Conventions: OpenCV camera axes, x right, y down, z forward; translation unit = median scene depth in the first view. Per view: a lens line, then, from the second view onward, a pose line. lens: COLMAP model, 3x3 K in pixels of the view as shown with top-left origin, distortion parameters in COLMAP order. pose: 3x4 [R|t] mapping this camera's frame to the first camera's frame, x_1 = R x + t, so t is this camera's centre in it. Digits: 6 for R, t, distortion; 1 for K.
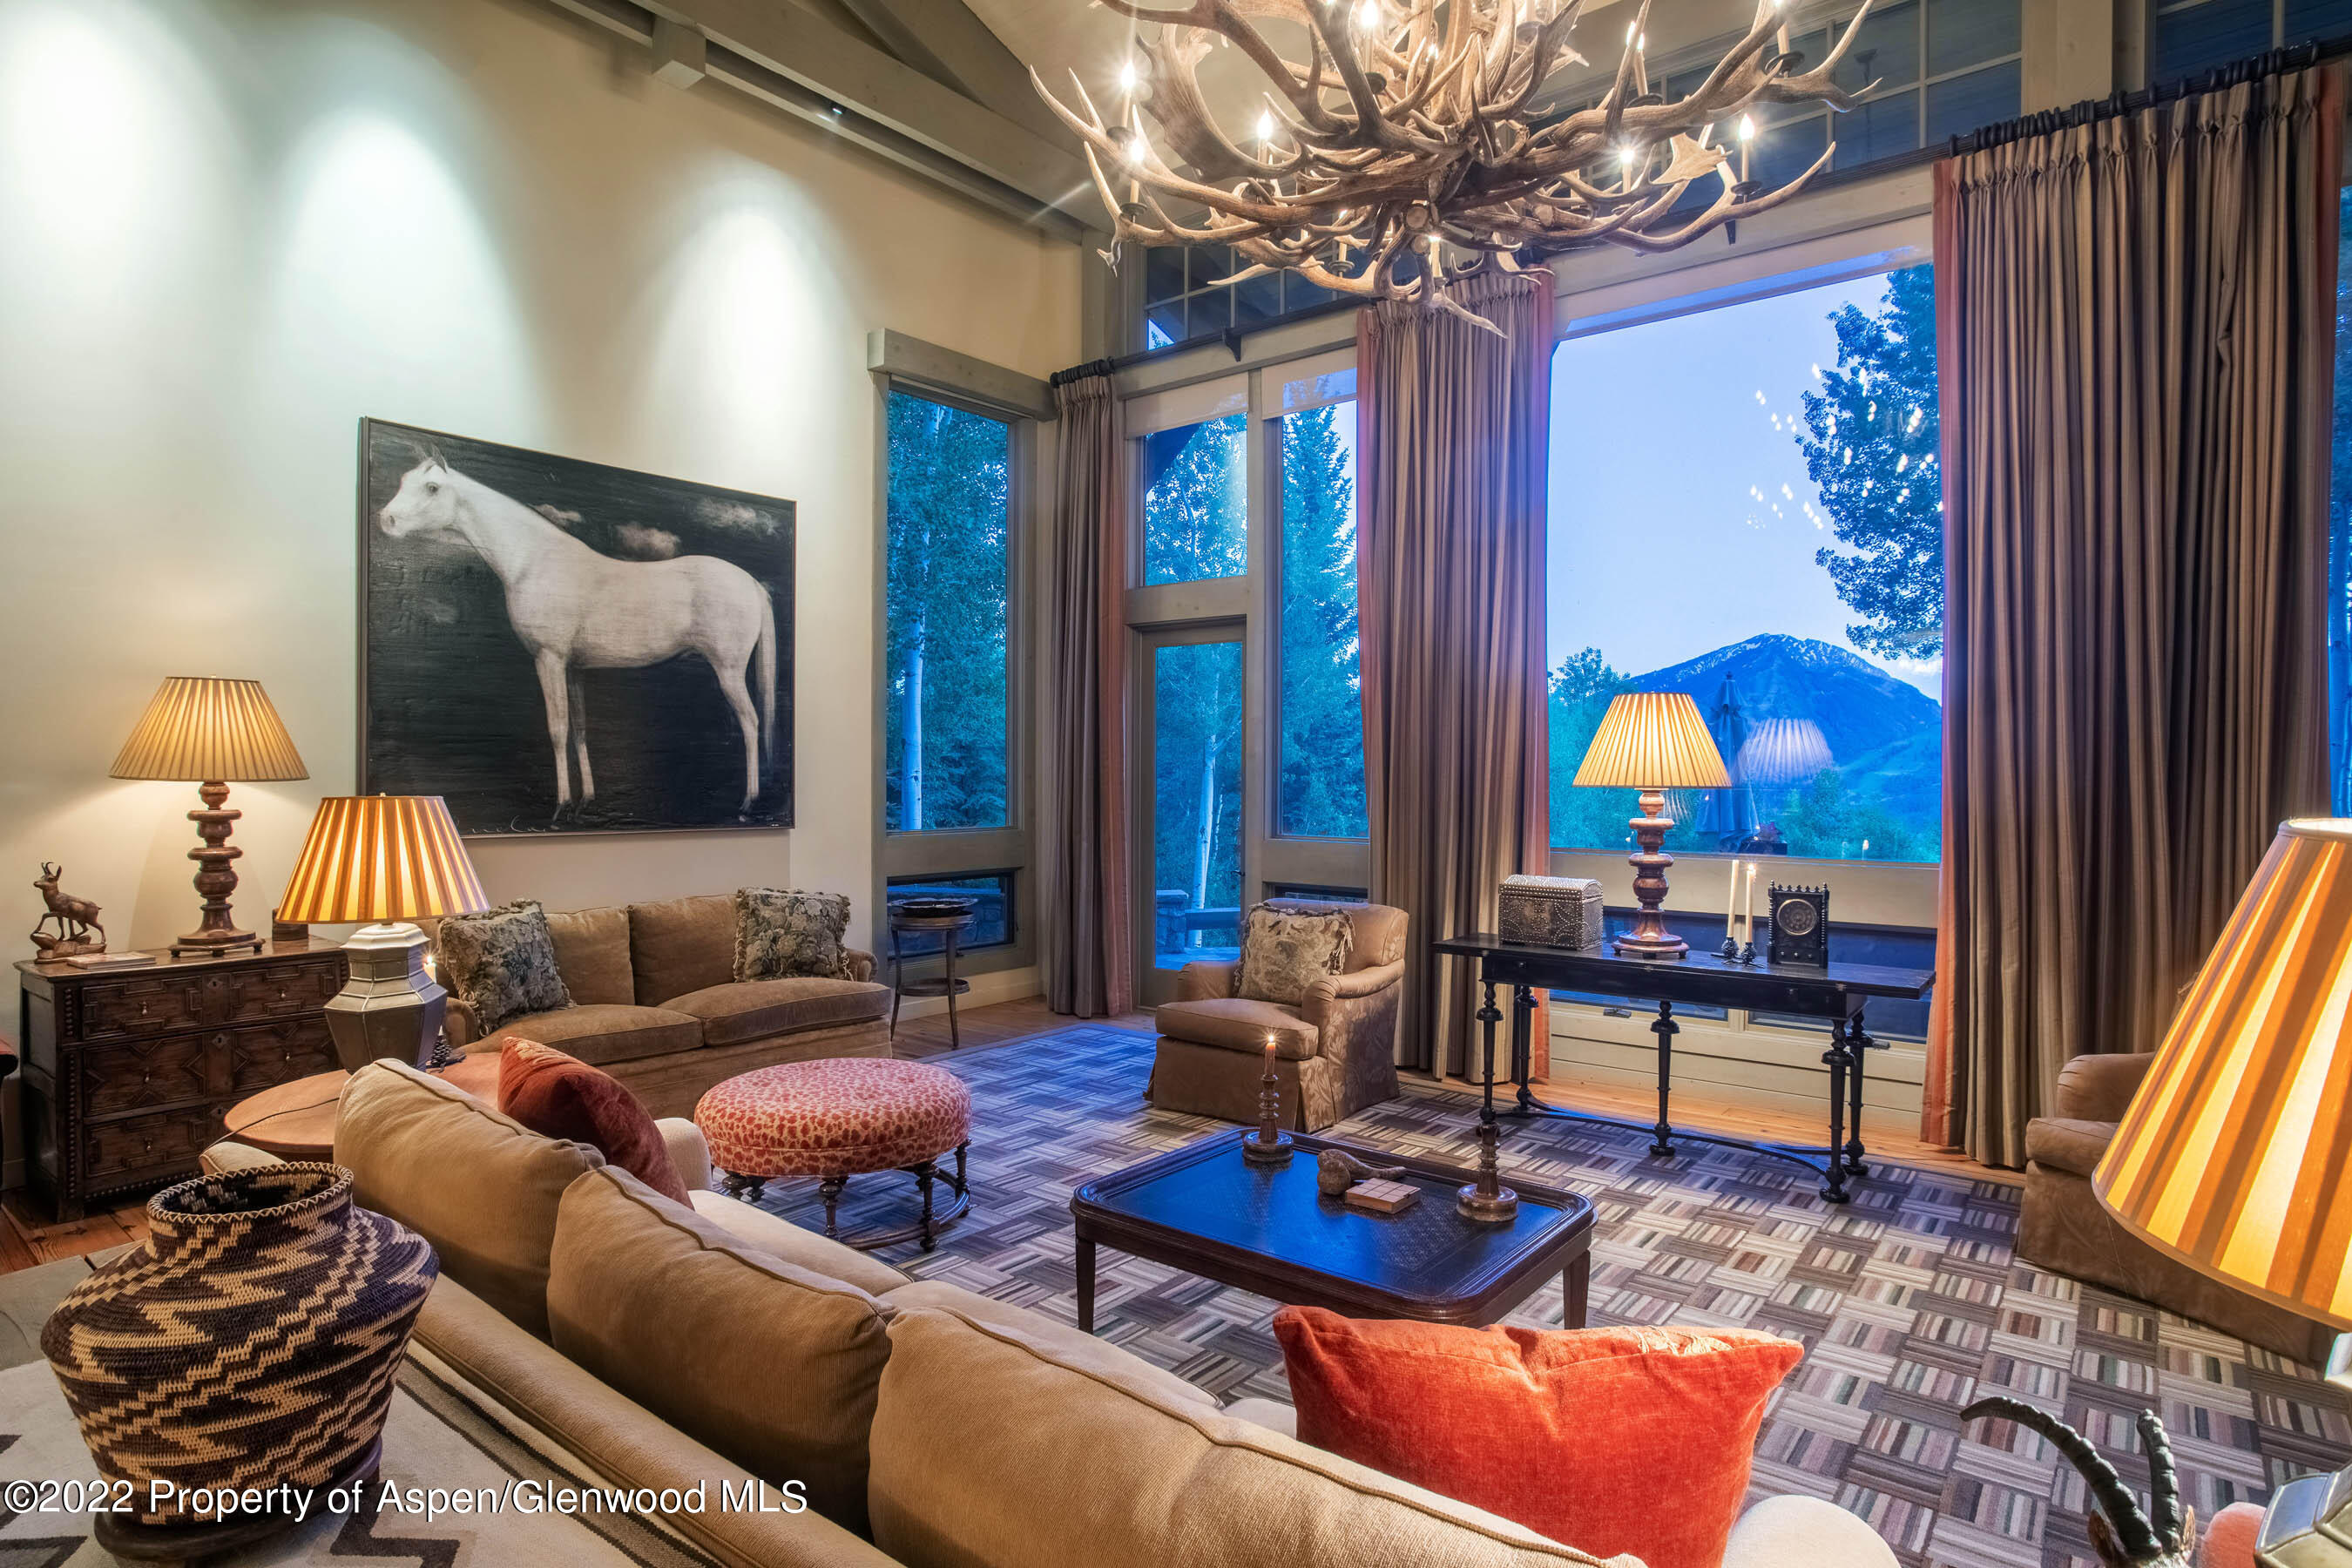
lens RADIAL K [[1264.6, 0, 1176.0], [0, 1264.6, 784.0], [0, 0, 1]] dist [-0.063120, 0.058374]
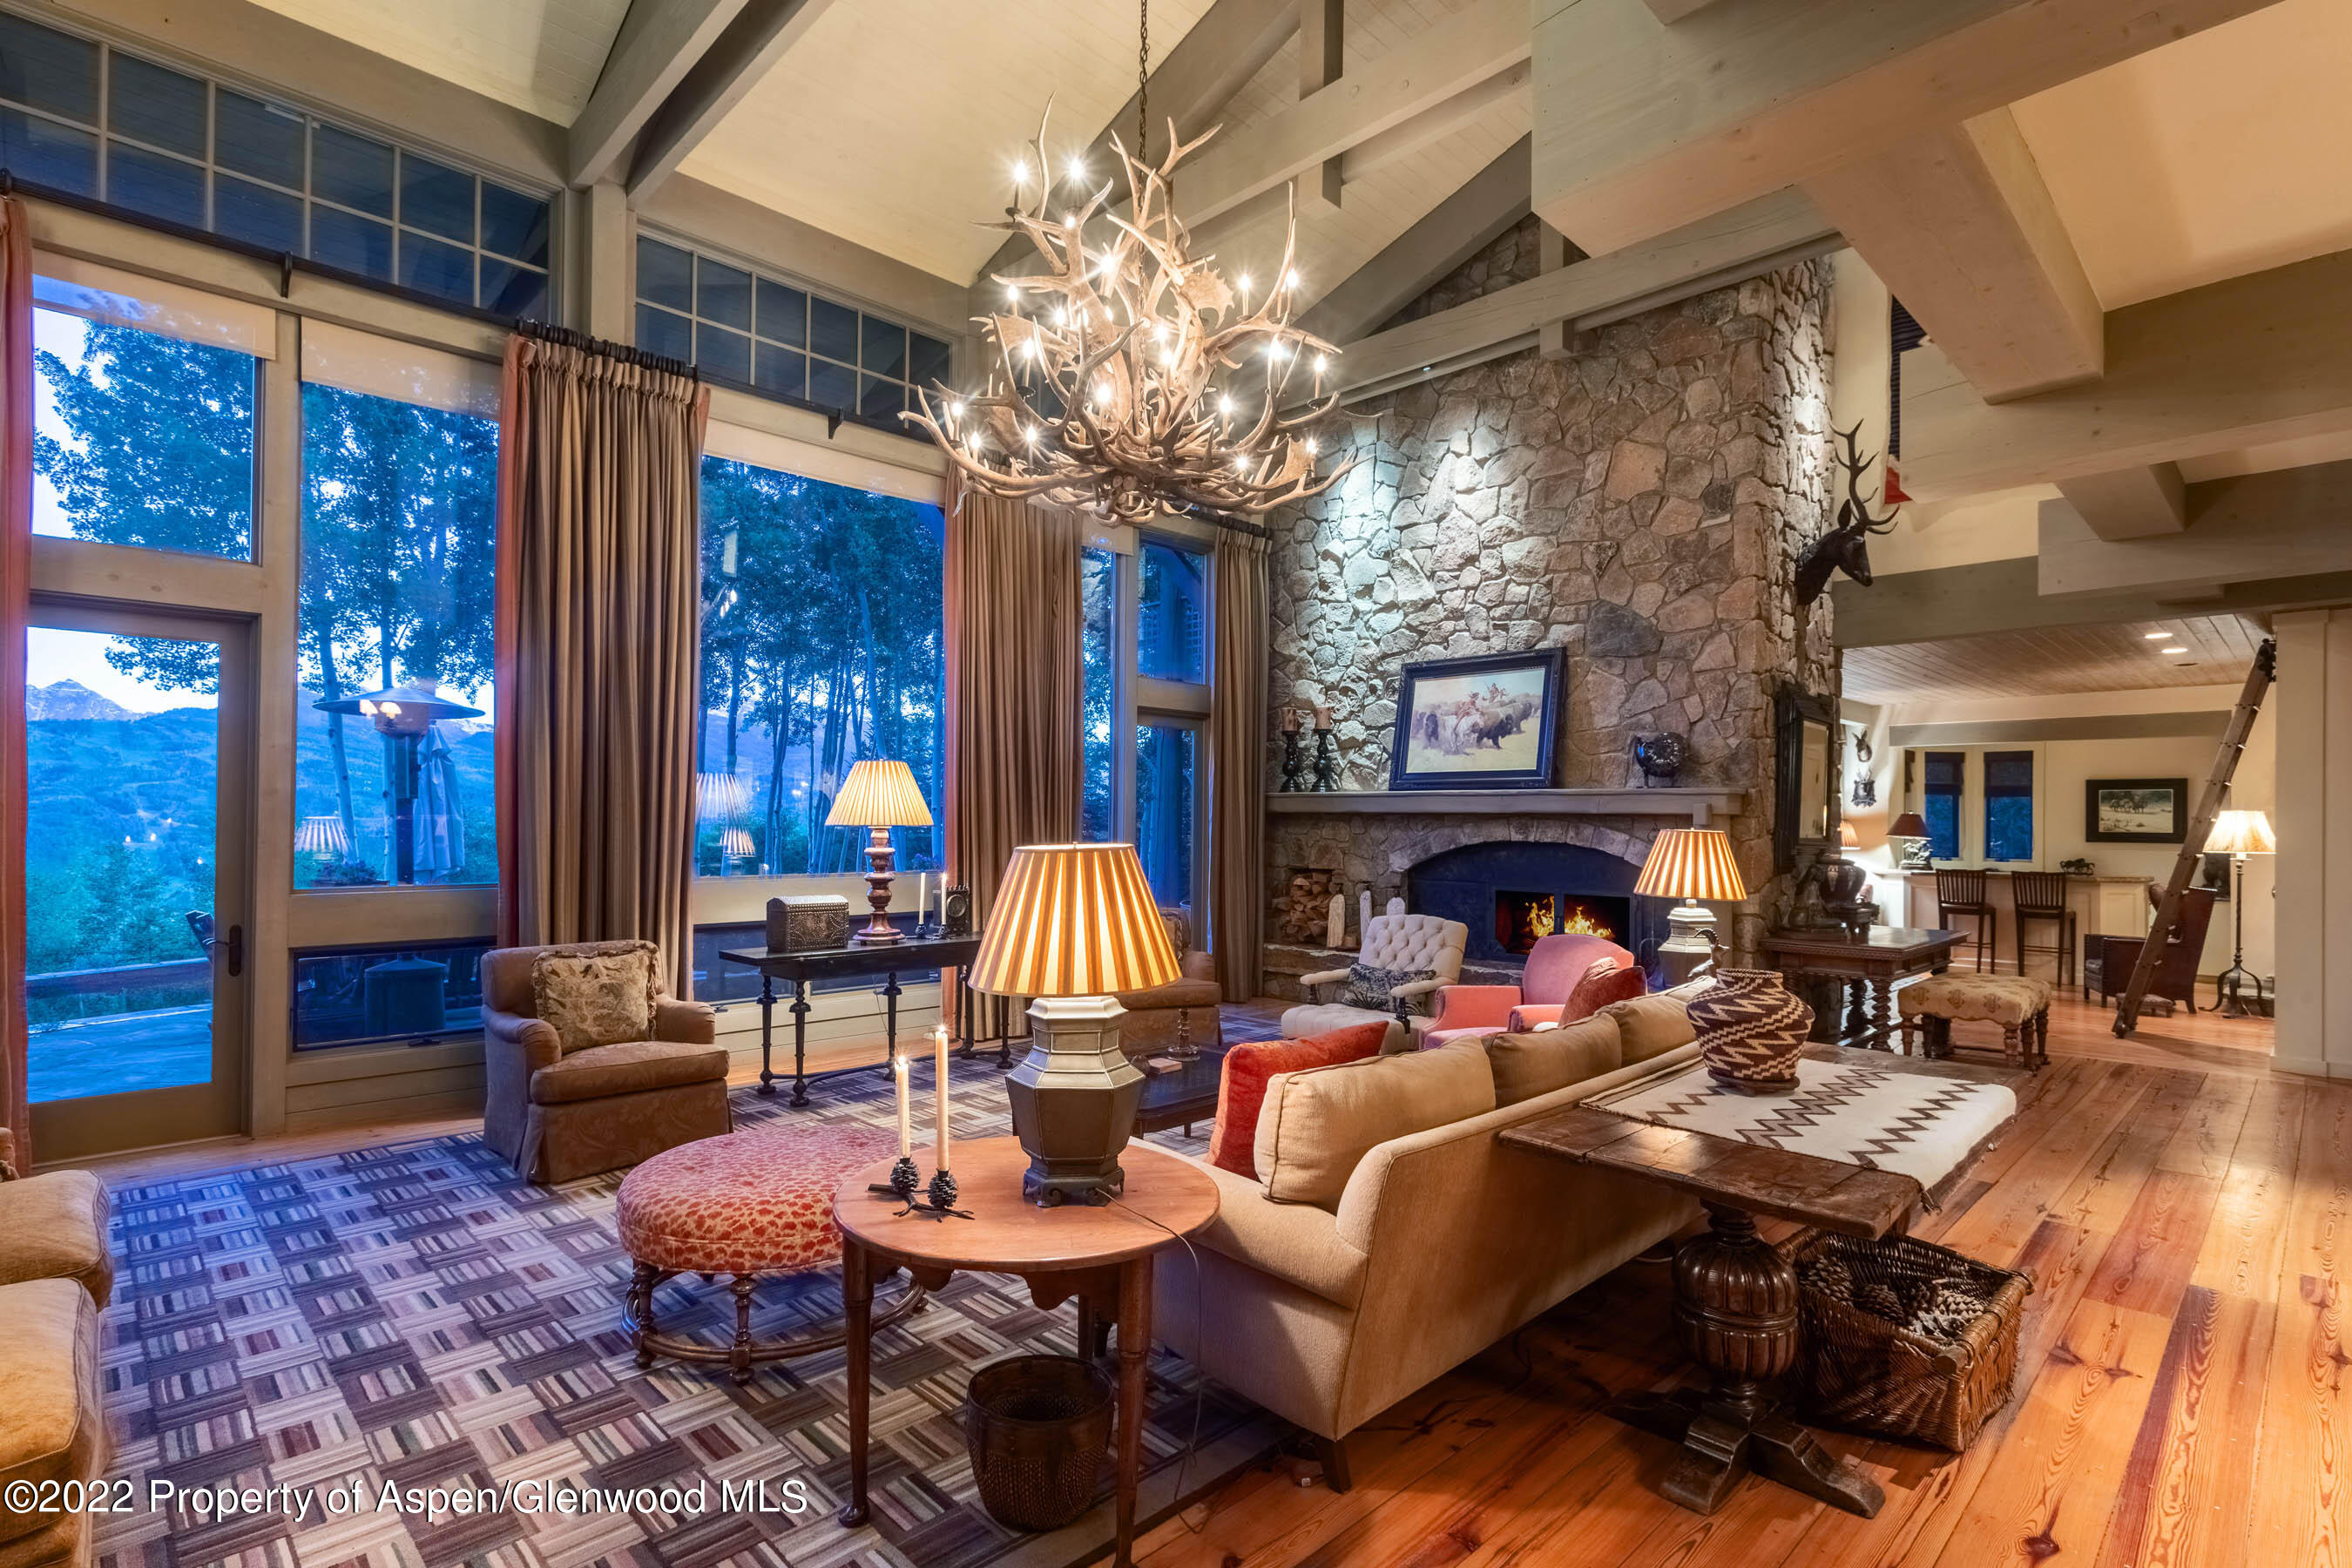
lens RADIAL K [[1162.0, 0, 1176.0], [0, 1162.0, 784.0], [0, 0, 1]] dist [-0.001814, 0.000763]
pose [[0.114147, 0.031143, 0.992976, -0.794209], [0.003672, 0.999488, -0.031769, -0.001559], [-0.993457, 0.007272, 0.113974, 0.457971]]
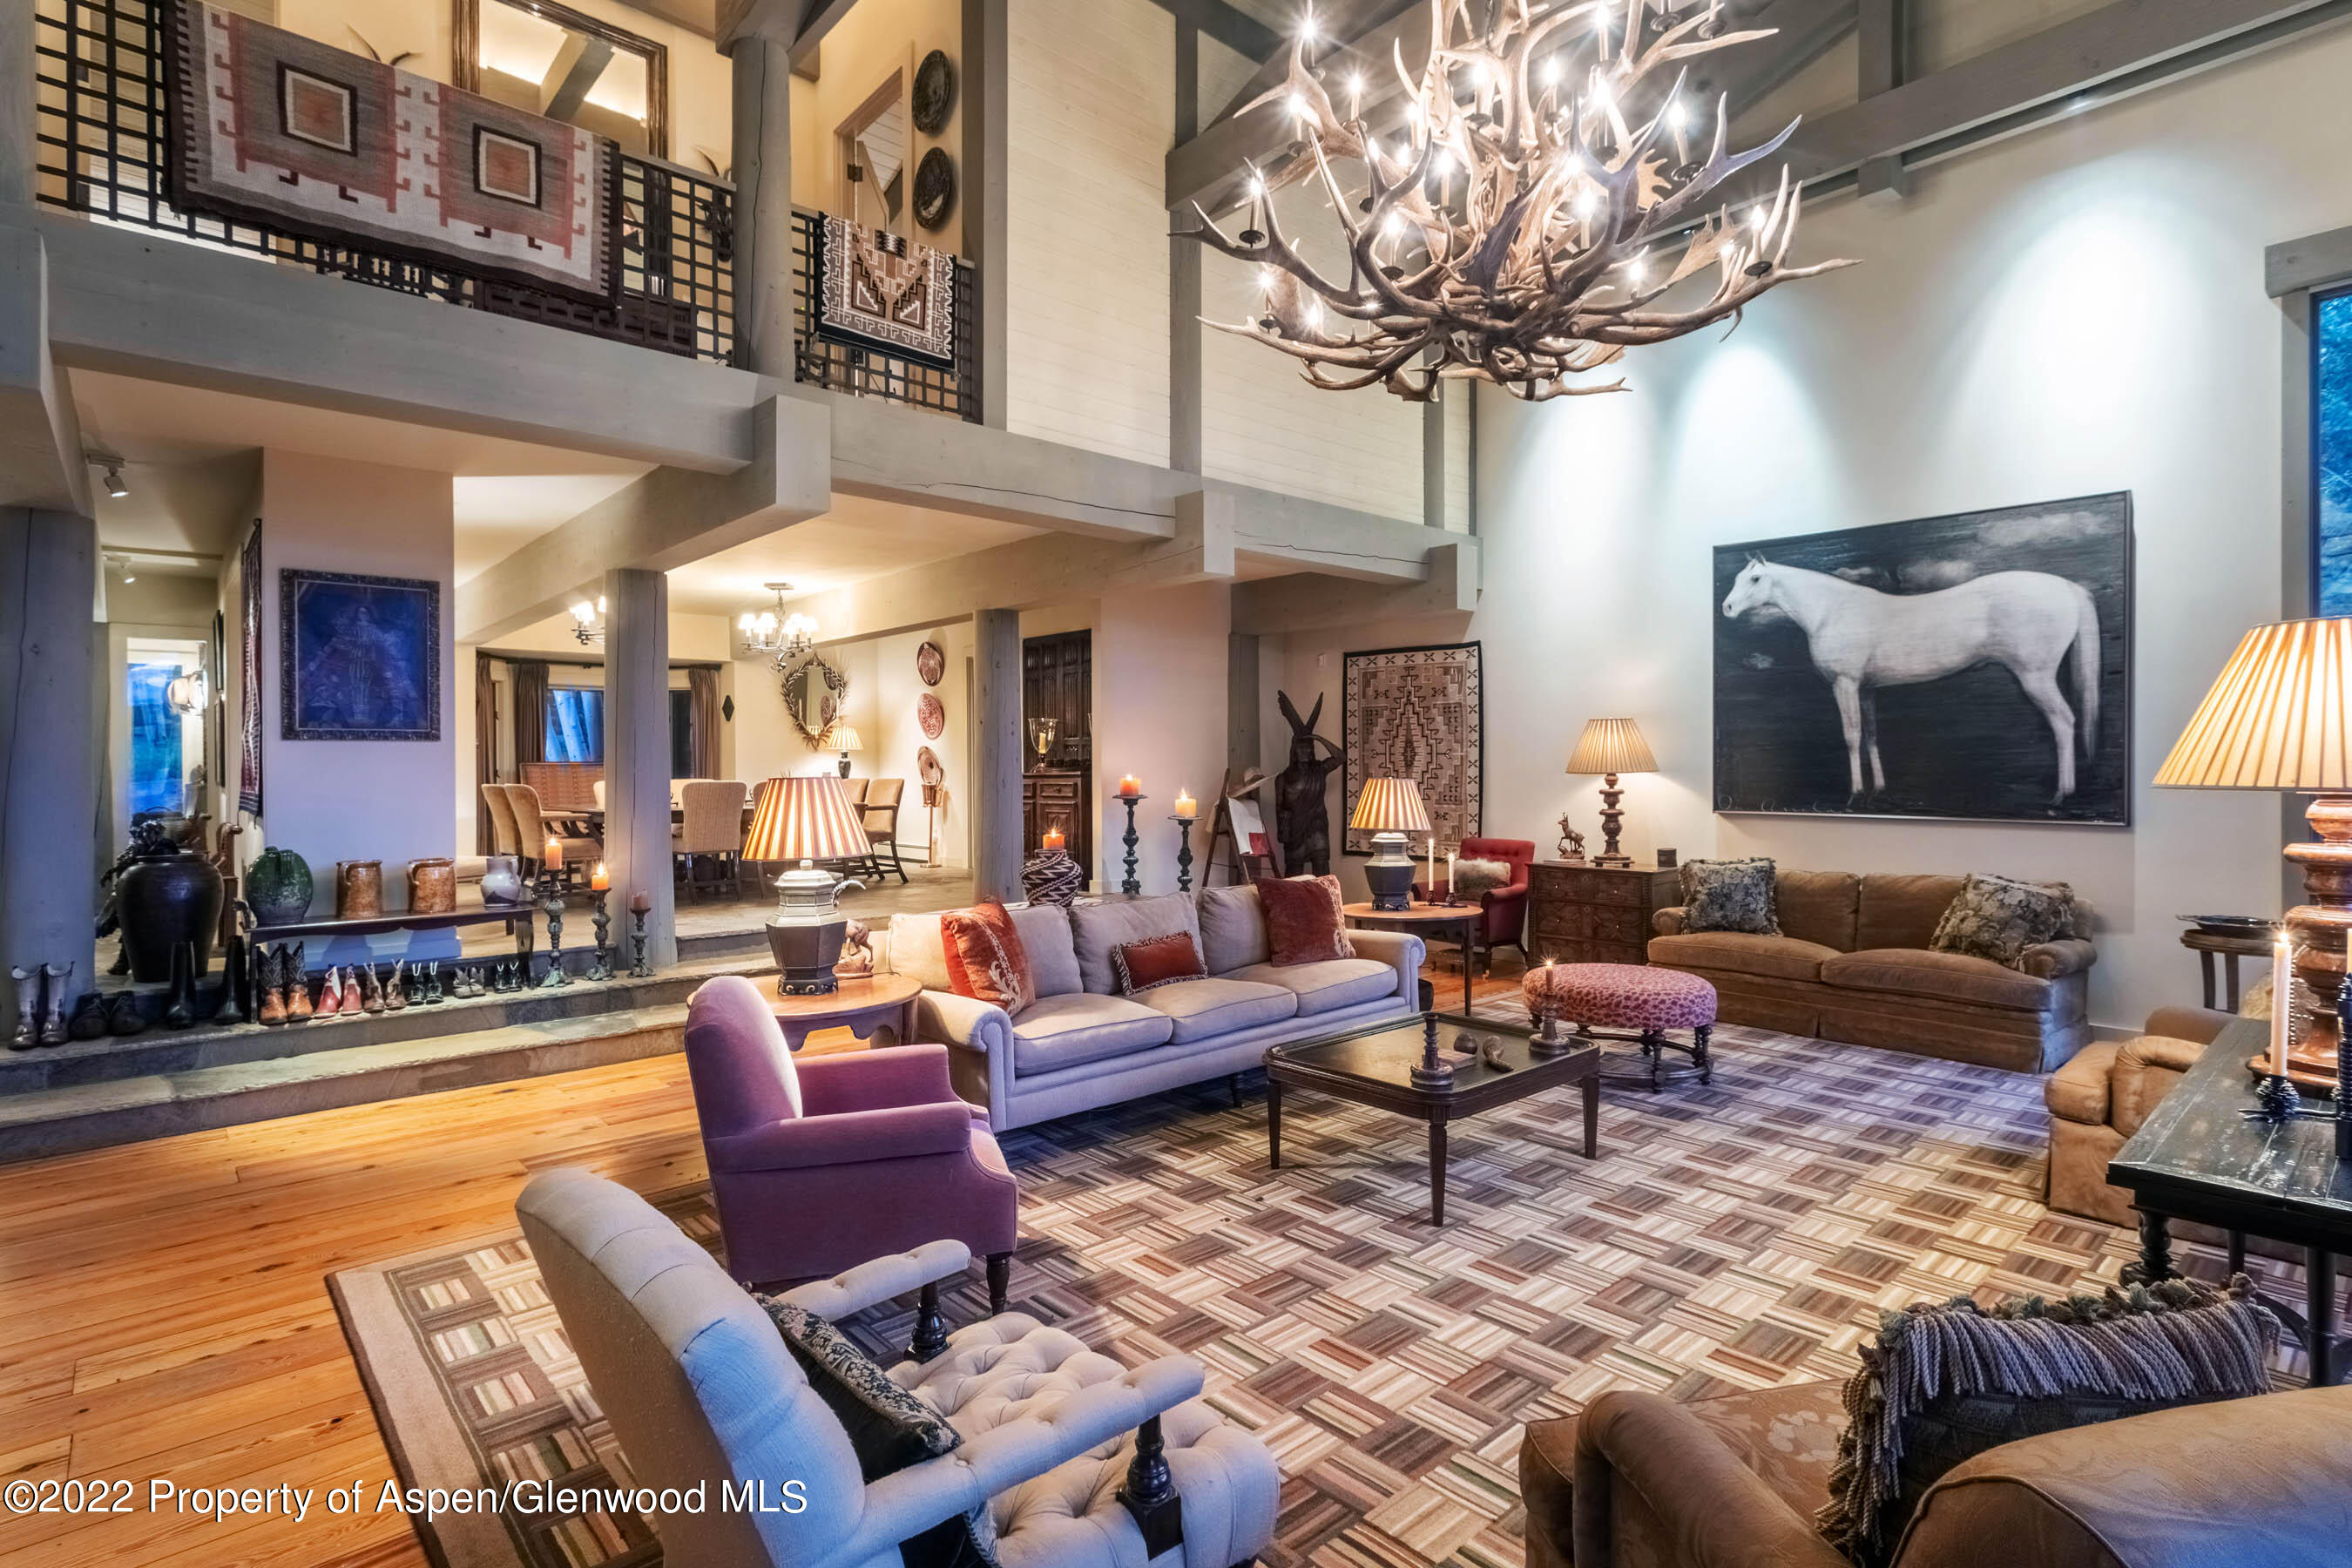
lens RADIAL K [[1162.0, 0, 1176.0], [0, 1162.0, 784.0], [0, 0, 1]] dist [-0.001814, 0.000763]
pose [[-0.148346, 0.010174, -0.988883, 0.867408], [-0.009197, 0.999890, 0.011667, -0.001046], [0.988893, 0.010825, -0.148236, 0.505684]]
